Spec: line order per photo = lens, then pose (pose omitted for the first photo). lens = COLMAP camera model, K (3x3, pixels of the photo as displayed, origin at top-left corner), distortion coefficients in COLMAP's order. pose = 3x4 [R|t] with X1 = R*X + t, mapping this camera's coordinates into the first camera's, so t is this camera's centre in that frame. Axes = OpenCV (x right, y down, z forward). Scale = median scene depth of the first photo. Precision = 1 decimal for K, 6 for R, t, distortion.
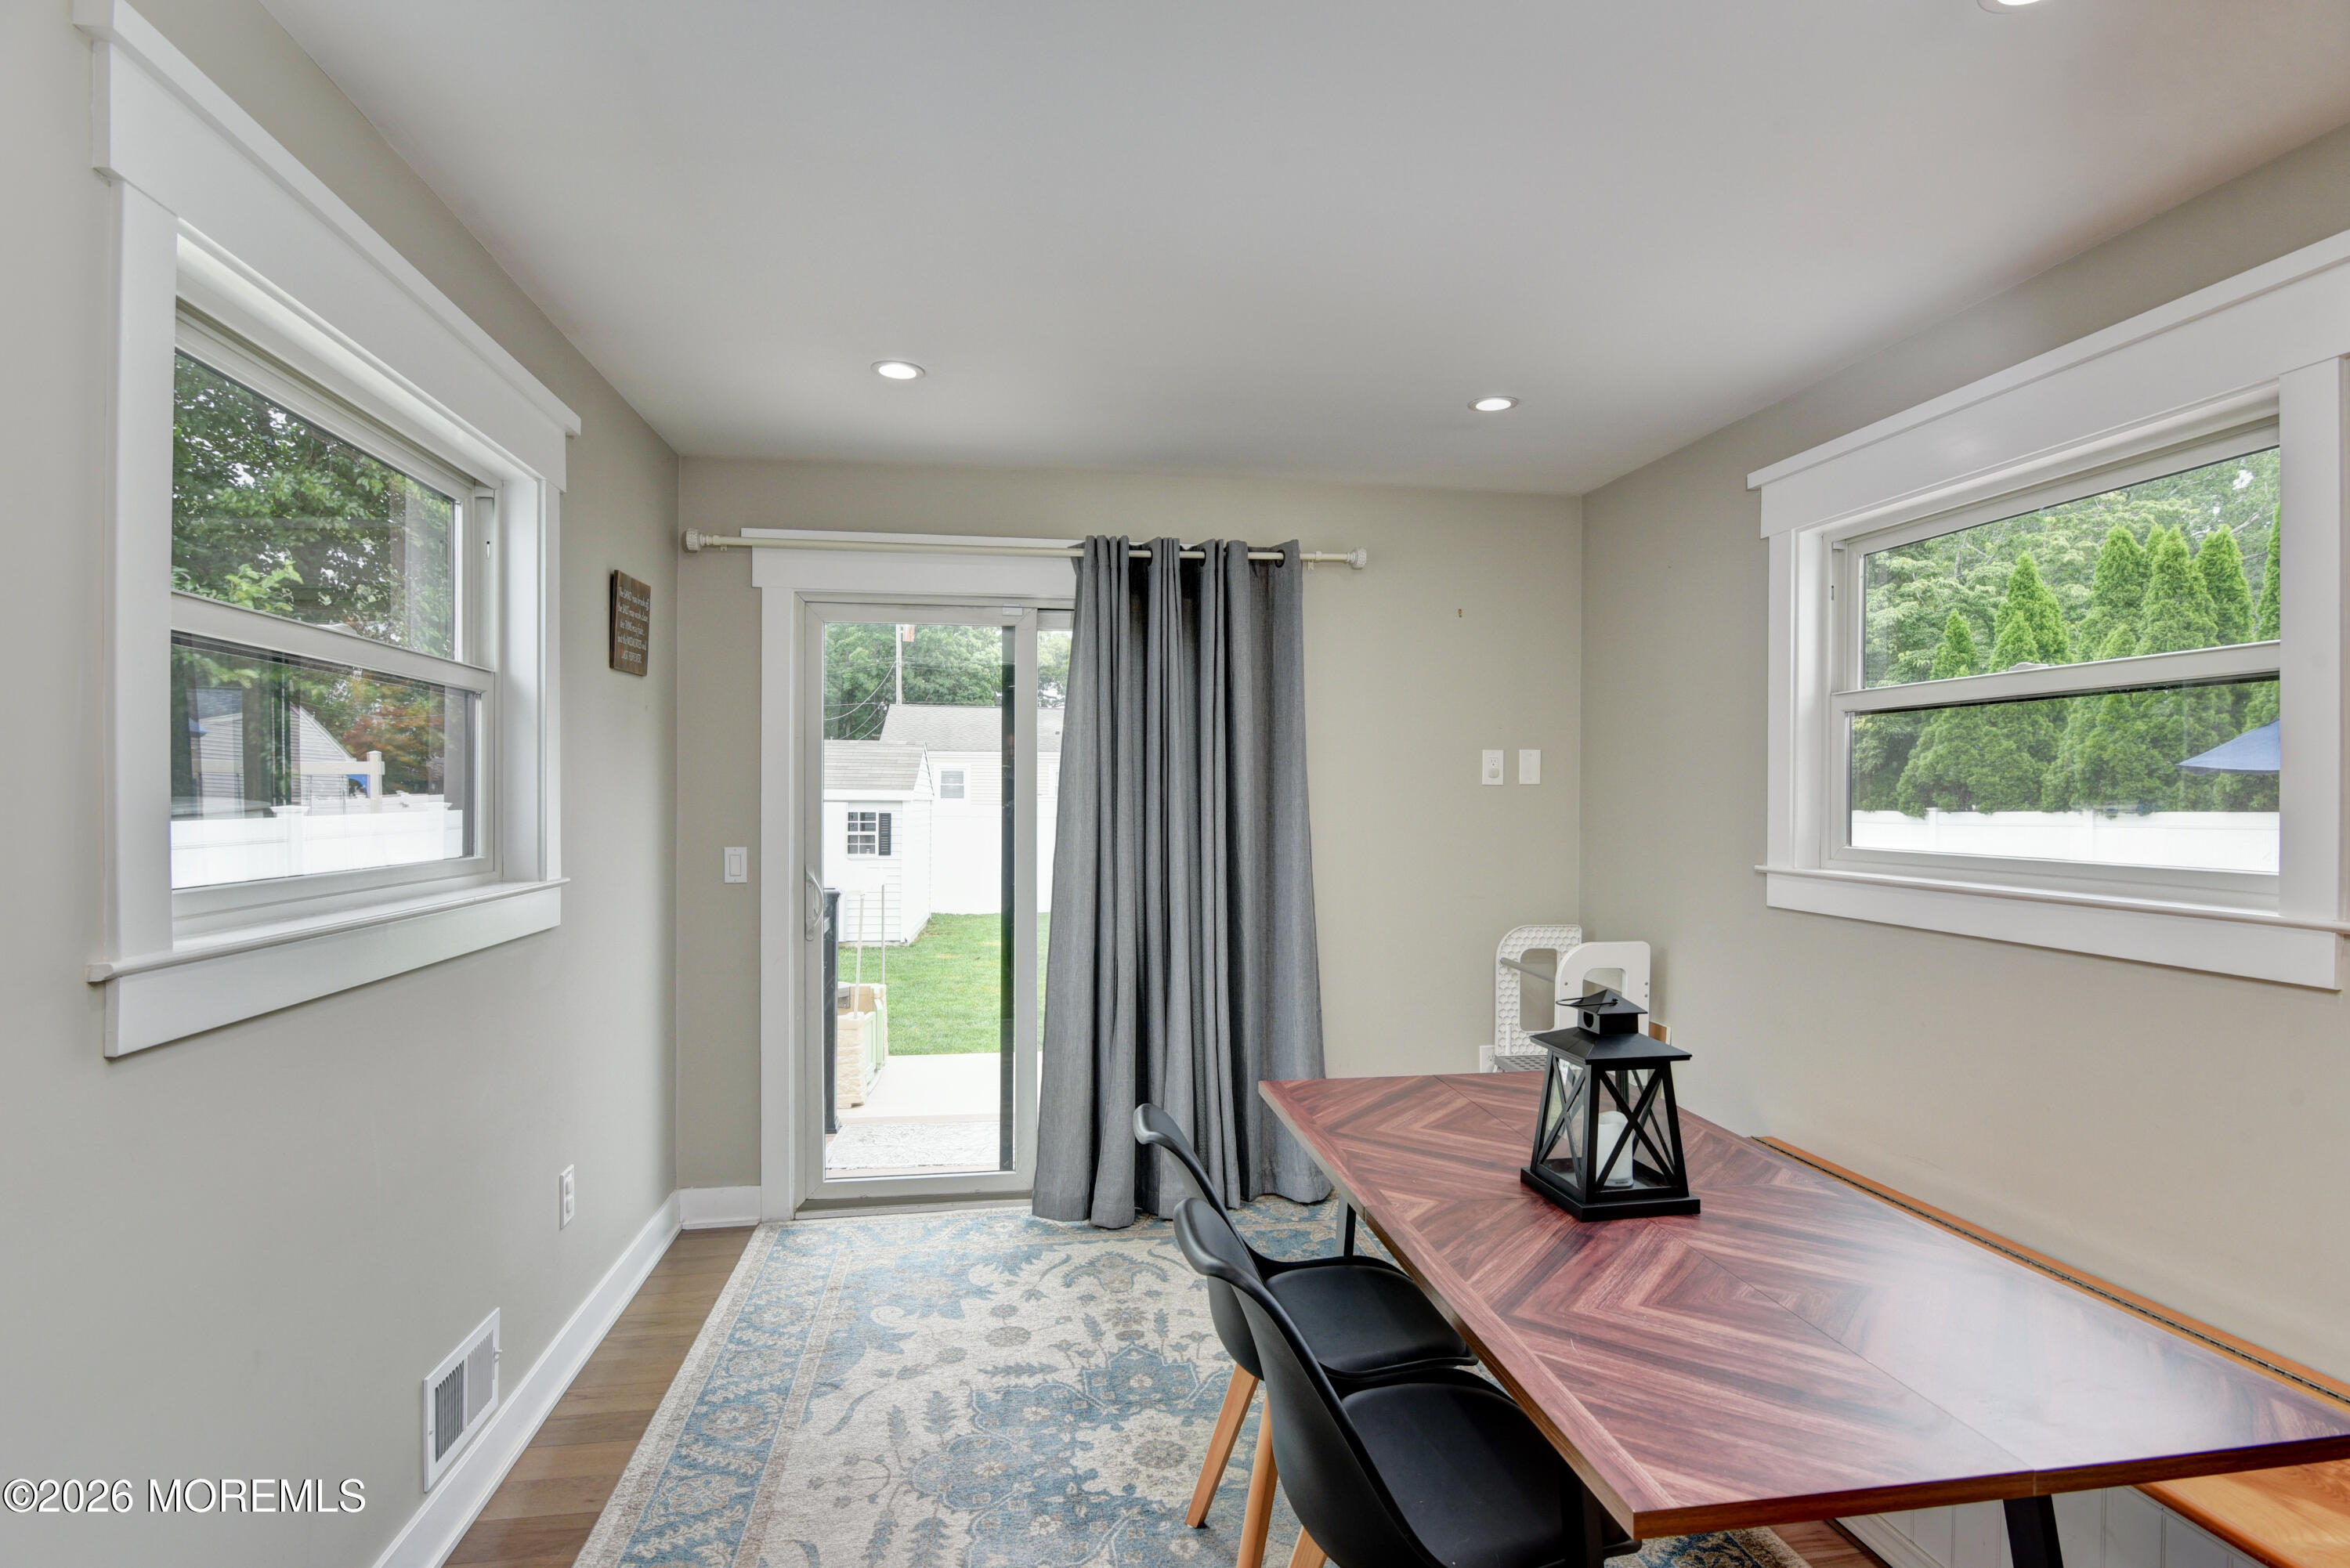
lens RADIAL K [[1188.5, 0, 1181.4], [0, 1188.5, 790.0], [0, 0, 1]] dist [-0.021283, -0.000053]
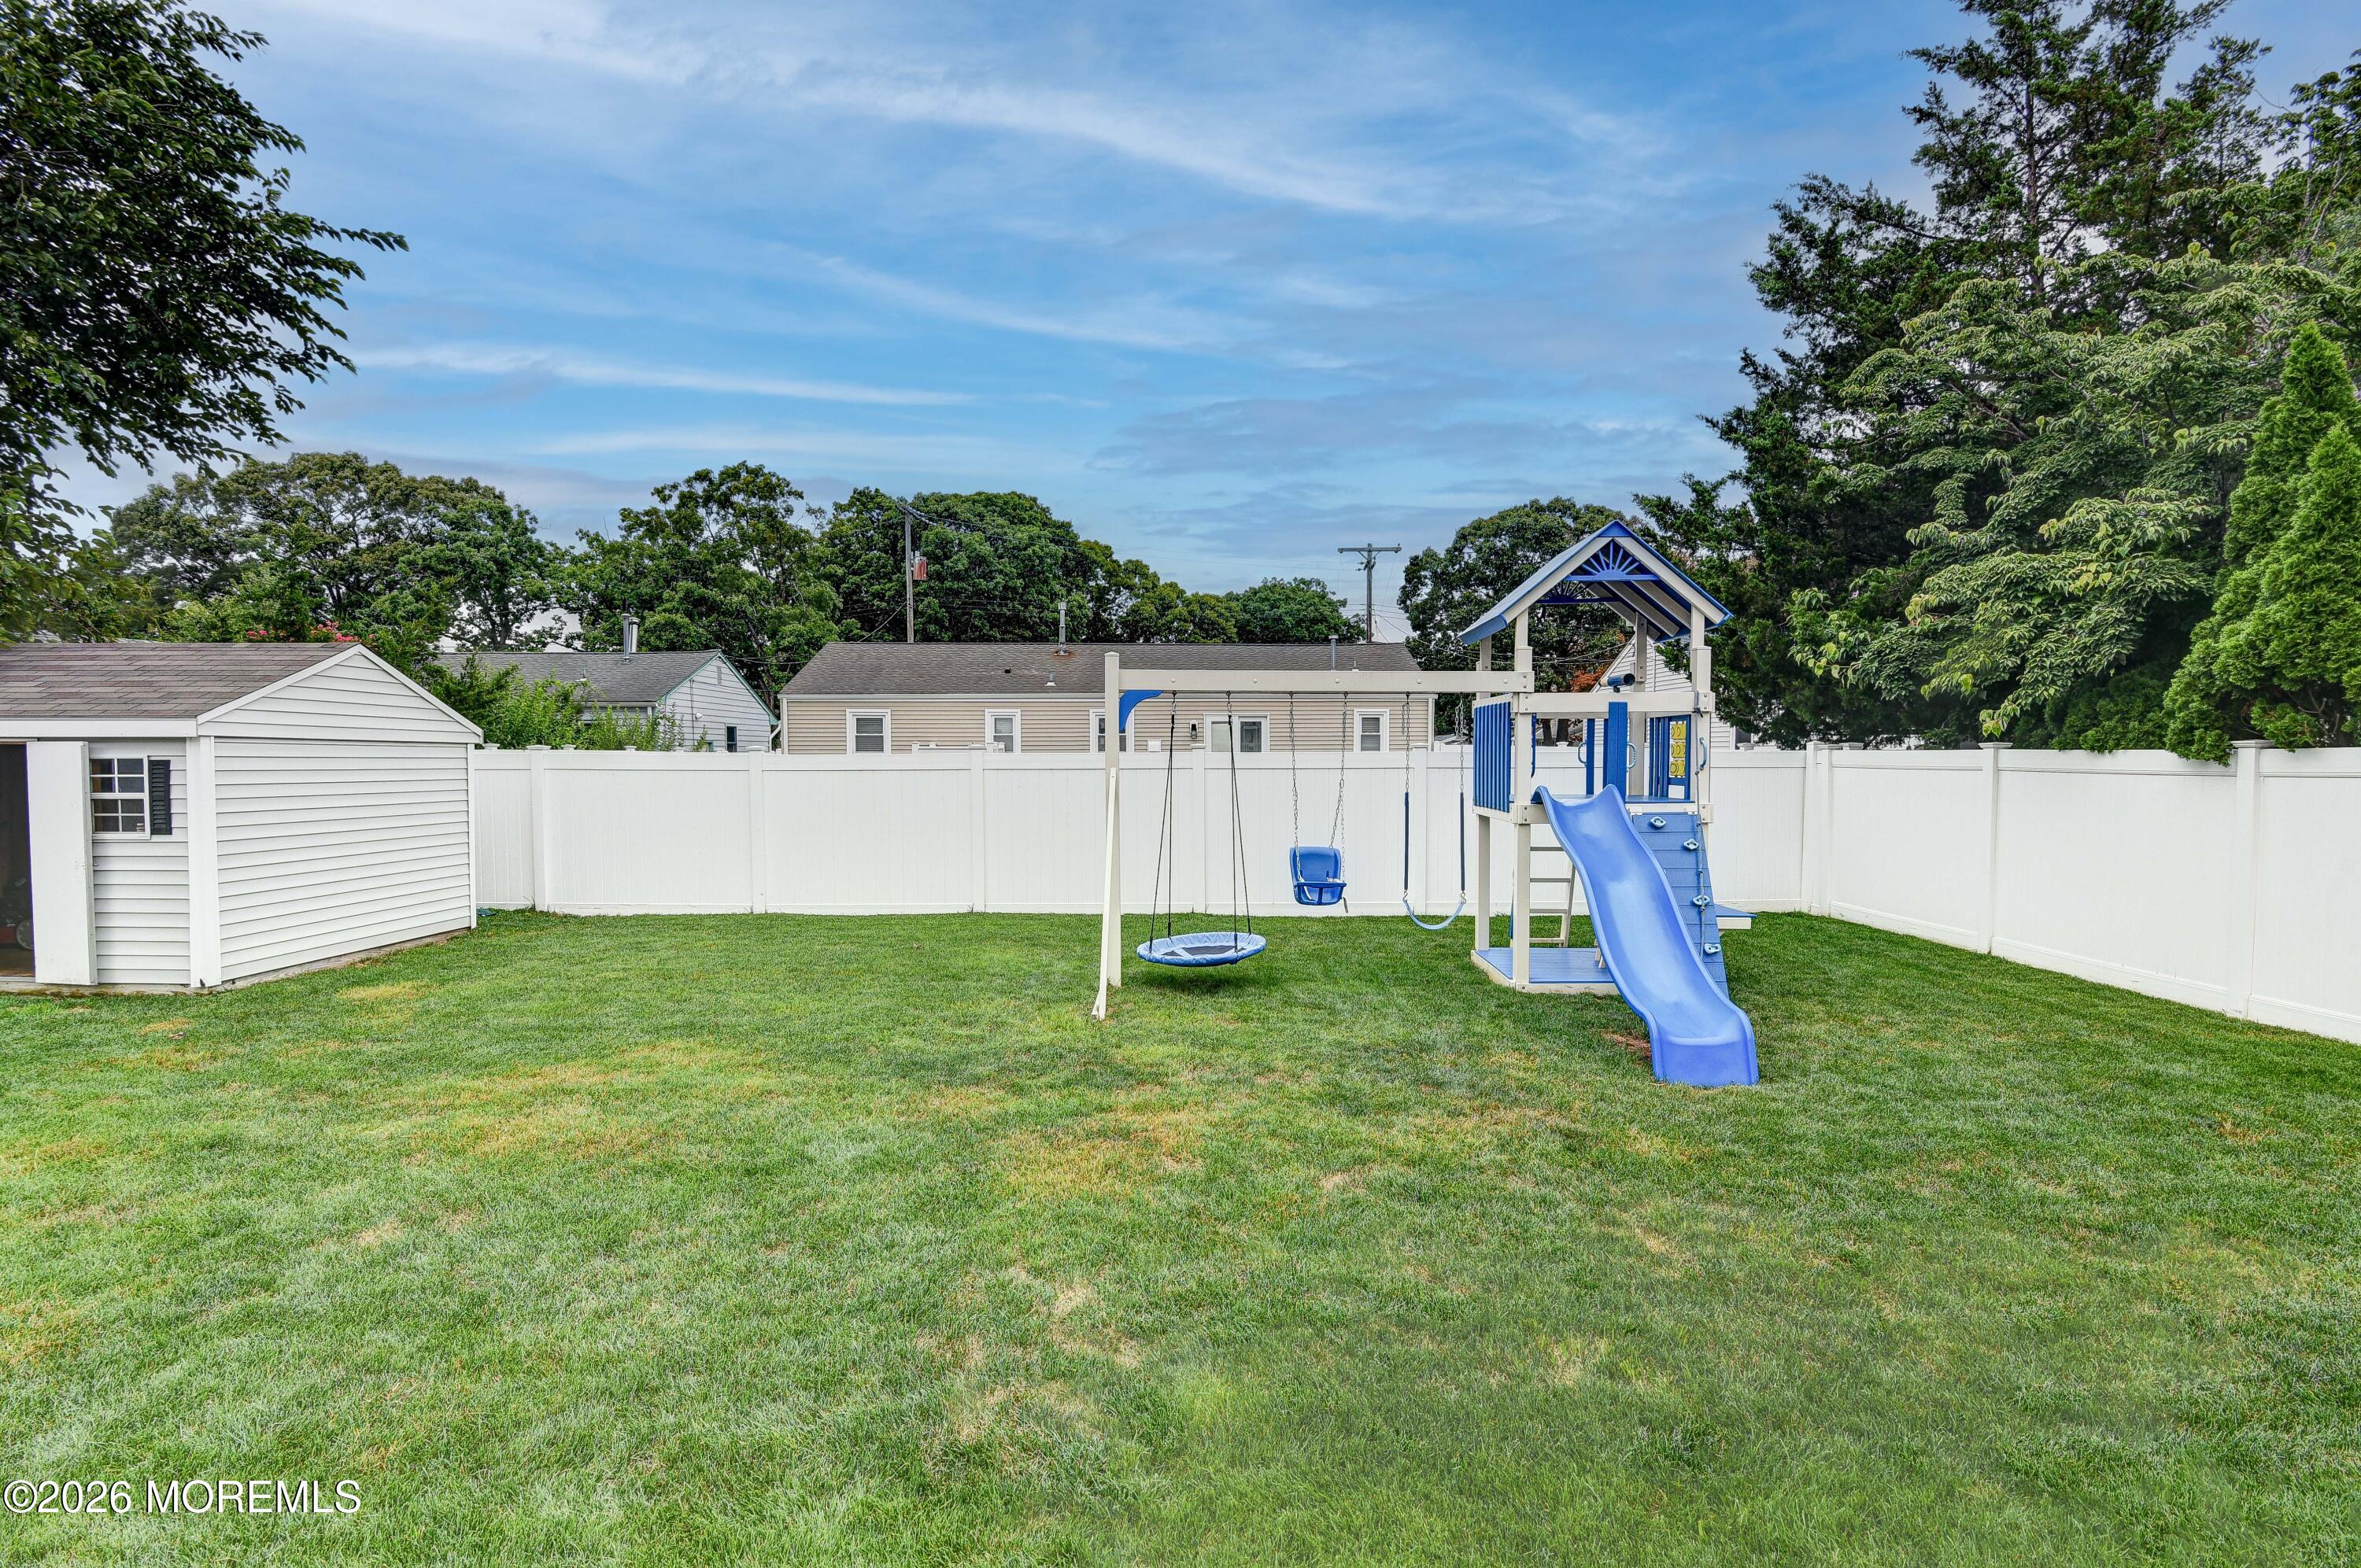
lens RADIAL K [[1194.0, 0, 1146.6], [0, 1194.0, 810.3], [0, 0, 1]] dist [-0.021283, -0.000053]
pose [[0.988392, 0.001281, -0.151922, 0.288559], [0.006520, 0.998686, 0.050840, 0.017301], [0.151787, -0.051241, 0.987084, 0.495484]]
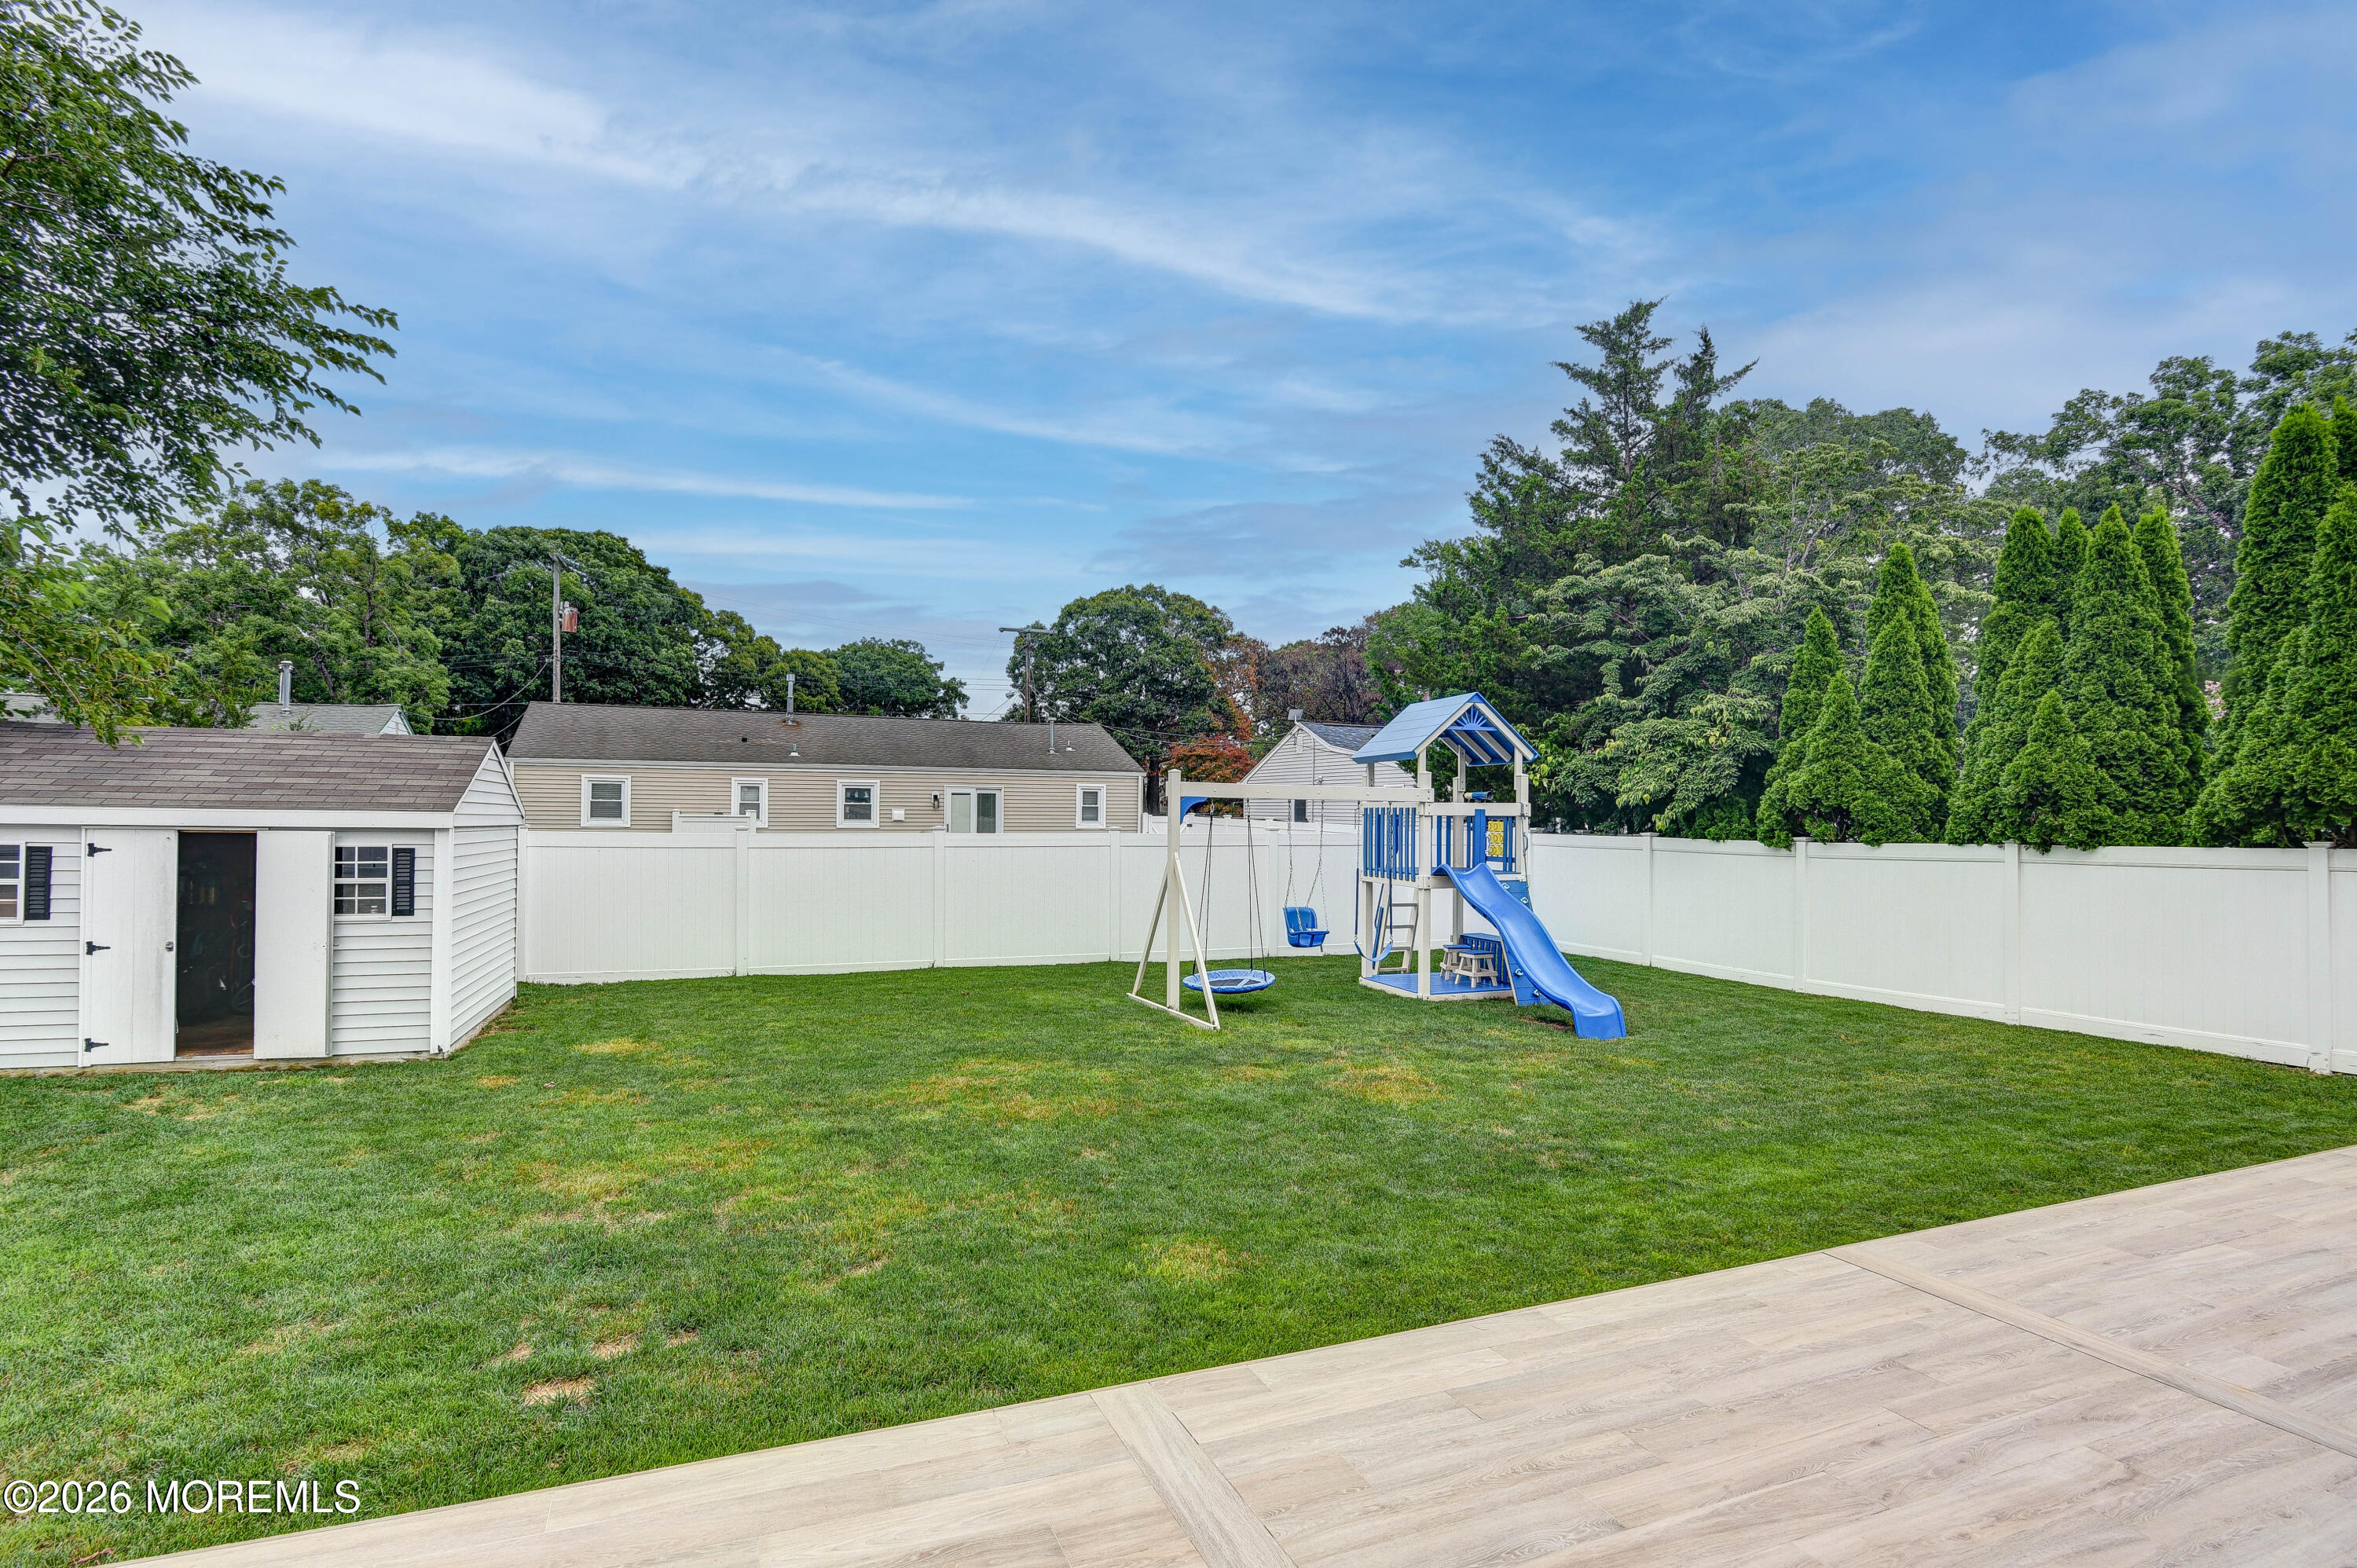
lens RADIAL K [[1192.1, 0, 1173.4], [0, 1192.1, 800.6], [0, 0, 1]] dist [-0.021283, -0.000053]
pose [[0.974215, 0.006604, 0.225527, 0.005676], [-0.005511, 0.999970, -0.005475, -0.004392], [-0.225556, 0.004091, 0.974222, 0.286325]]
